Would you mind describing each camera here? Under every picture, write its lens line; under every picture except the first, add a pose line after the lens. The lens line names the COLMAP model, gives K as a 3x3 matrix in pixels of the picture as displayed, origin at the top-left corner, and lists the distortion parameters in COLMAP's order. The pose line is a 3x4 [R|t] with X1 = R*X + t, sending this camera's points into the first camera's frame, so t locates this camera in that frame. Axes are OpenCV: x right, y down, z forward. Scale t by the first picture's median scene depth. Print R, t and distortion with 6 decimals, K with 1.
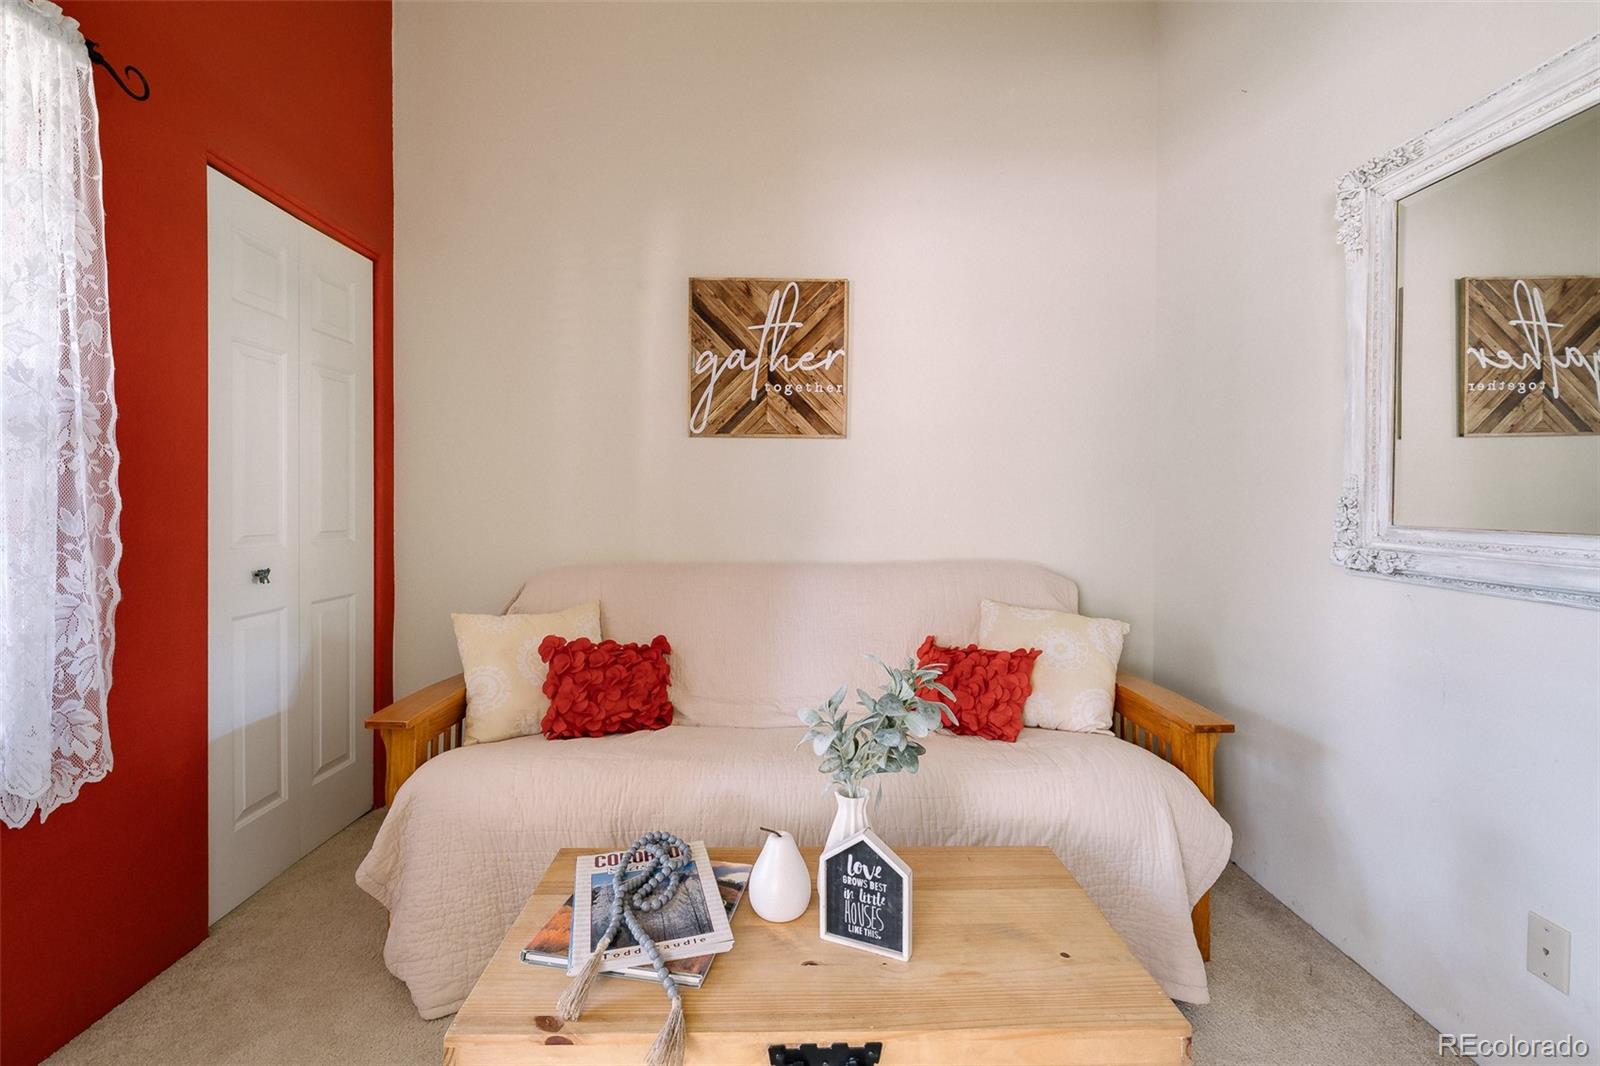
lens RADIAL K [[677.0, 0, 805.6], [0, 677.0, 517.7], [0, 0, 1]] dist [-0.002923, 0.000409]
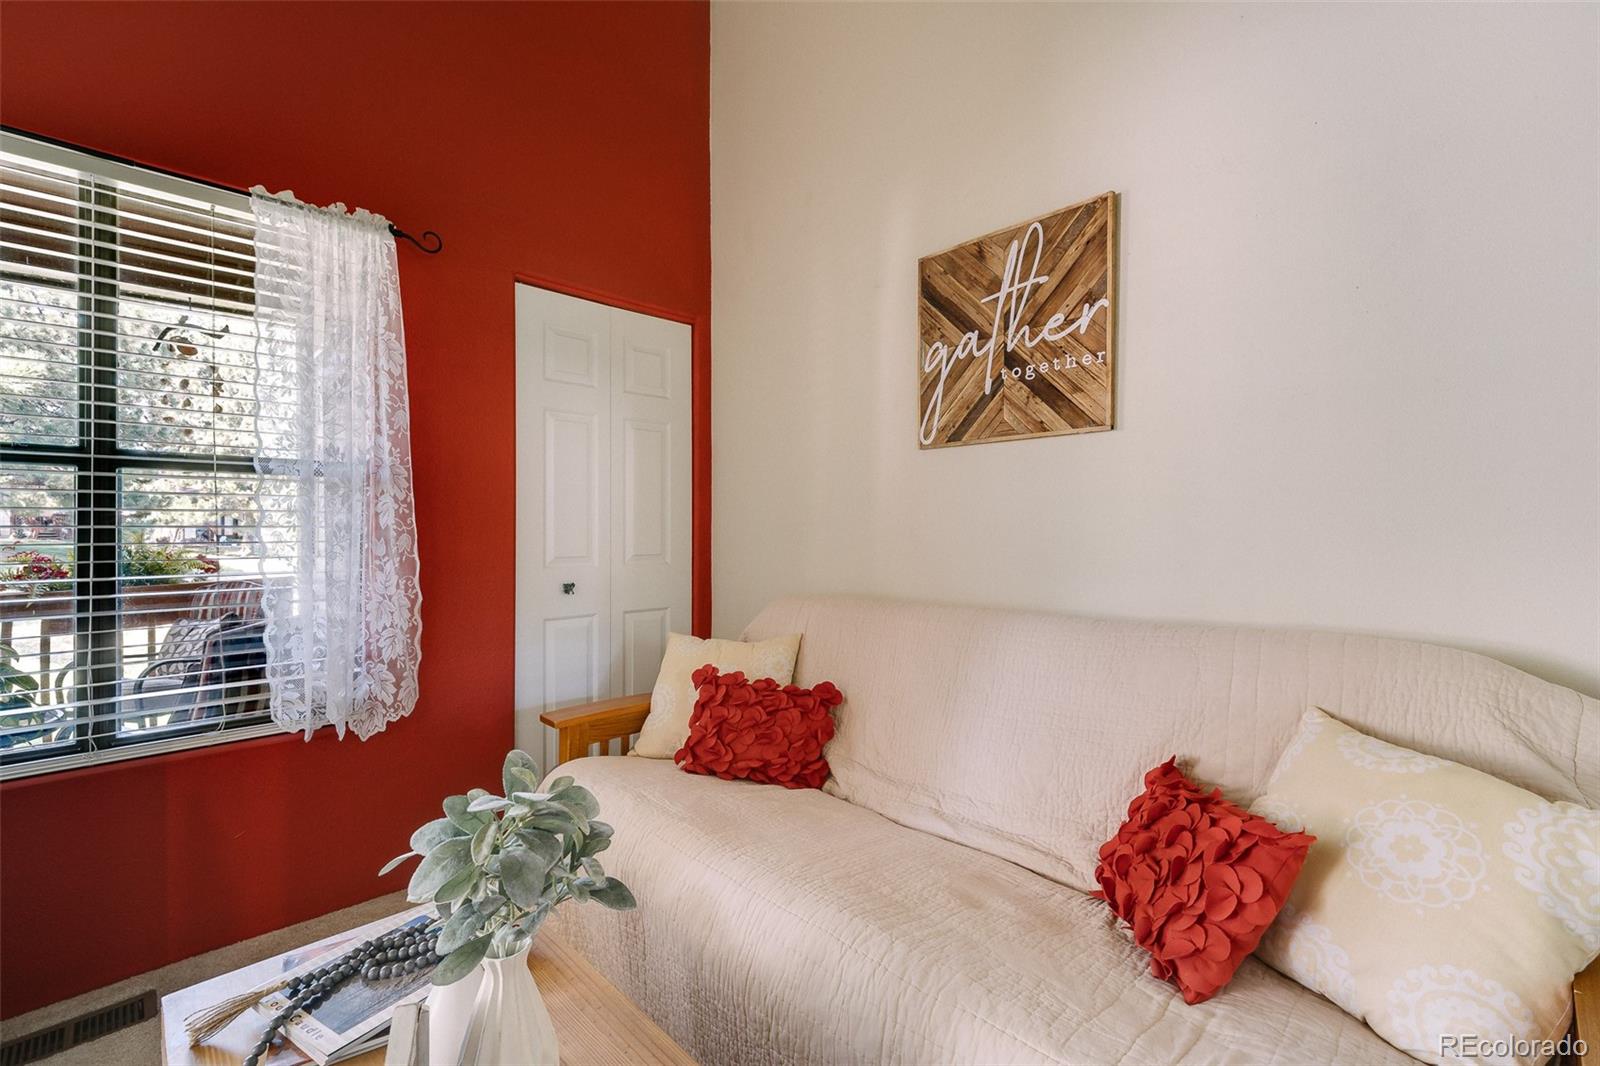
lens RADIAL K [[677.0, 0, 802.8], [0, 677.0, 542.7], [0, 0, 1]] dist [-0.002923, 0.000409]
pose [[0.691041, 0.004263, -0.722803, 0.333930], [-0.006049, 0.999982, 0.000114, -0.003861], [0.722791, 0.004293, 0.691054, 0.320175]]
